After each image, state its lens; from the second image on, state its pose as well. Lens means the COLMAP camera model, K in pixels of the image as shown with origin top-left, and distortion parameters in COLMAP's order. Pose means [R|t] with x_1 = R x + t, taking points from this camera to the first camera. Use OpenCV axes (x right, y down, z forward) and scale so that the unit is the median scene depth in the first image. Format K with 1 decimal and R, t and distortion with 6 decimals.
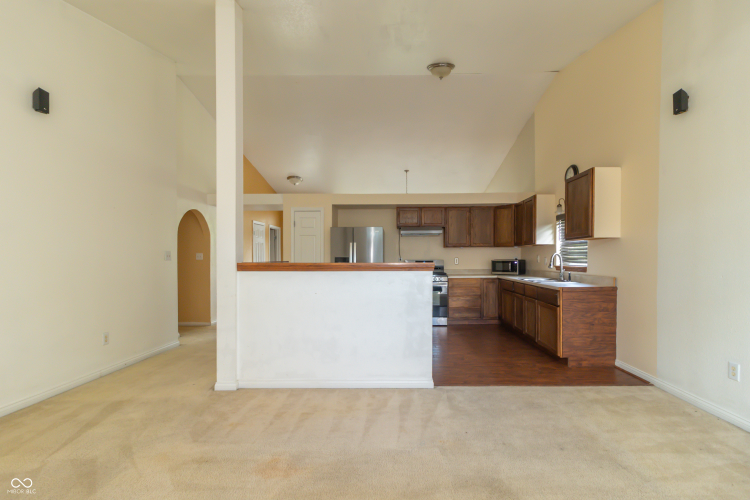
lens RADIAL K [[351.3, 0, 390.7], [0, 351.3, 265.2], [0, 0, 1]] dist [0.009224, -0.000024]
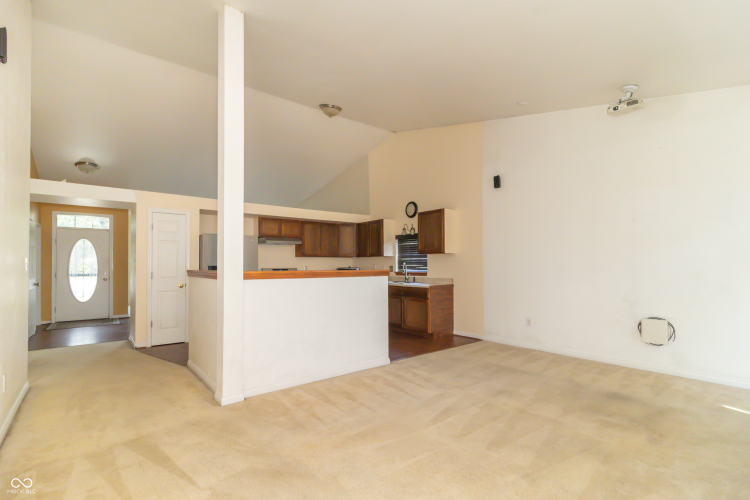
lens RADIAL K [[351.6, 0, 365.9], [0, 351.6, 264.6], [0, 0, 1]] dist [-0.000005, -0.000197]
pose [[0.781051, 0.001806, 0.624465, -0.428914], [0.014274, 0.999683, -0.020744, -0.000326], [-0.624304, 0.025116, 0.780777, 0.003686]]
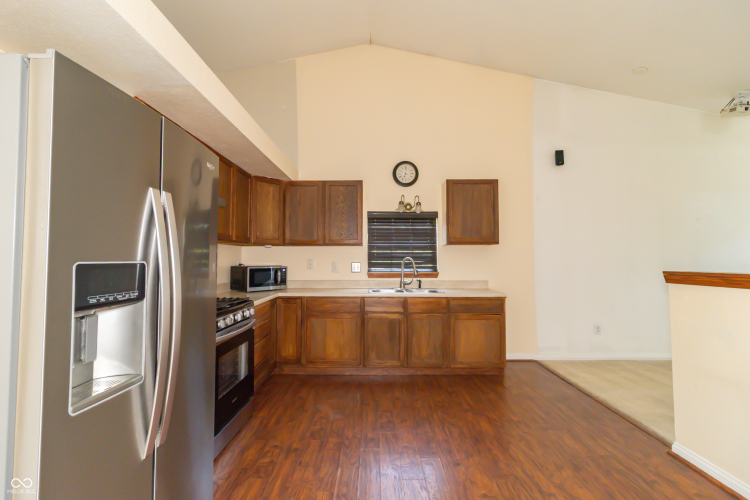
lens RADIAL K [[350.7, 0, 361.7], [0, 350.7, 246.5], [0, 0, 1]] dist [-0.002323, -0.000278]
pose [[0.005451, 0.039727, 0.999196, -0.313500], [0.018872, 0.999028, -0.039823, -0.024116], [-0.999807, 0.019074, 0.004696, 0.908528]]
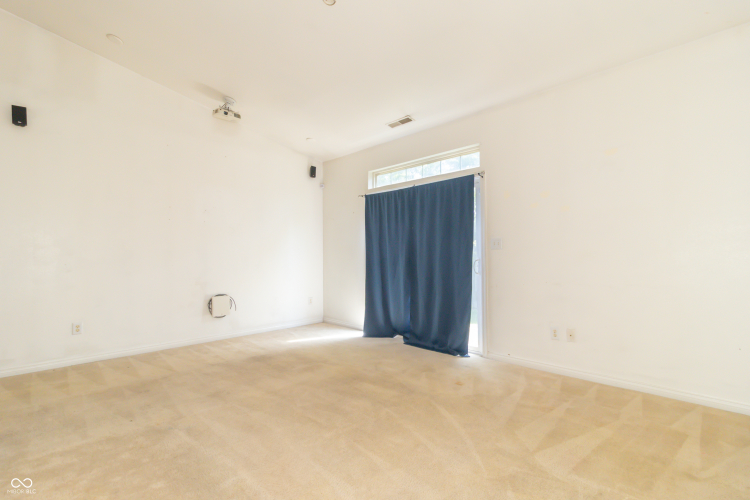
lens RADIAL K [[351.6, 0, 365.9], [0, 351.6, 264.6], [0, 0, 1]] dist [-0.000005, -0.000197]
pose [[-0.701821, -0.020481, 0.712059, -0.407980], [0.020488, 0.998593, 0.048916, -0.010847], [-0.712058, 0.048919, -0.700414, 0.496706]]
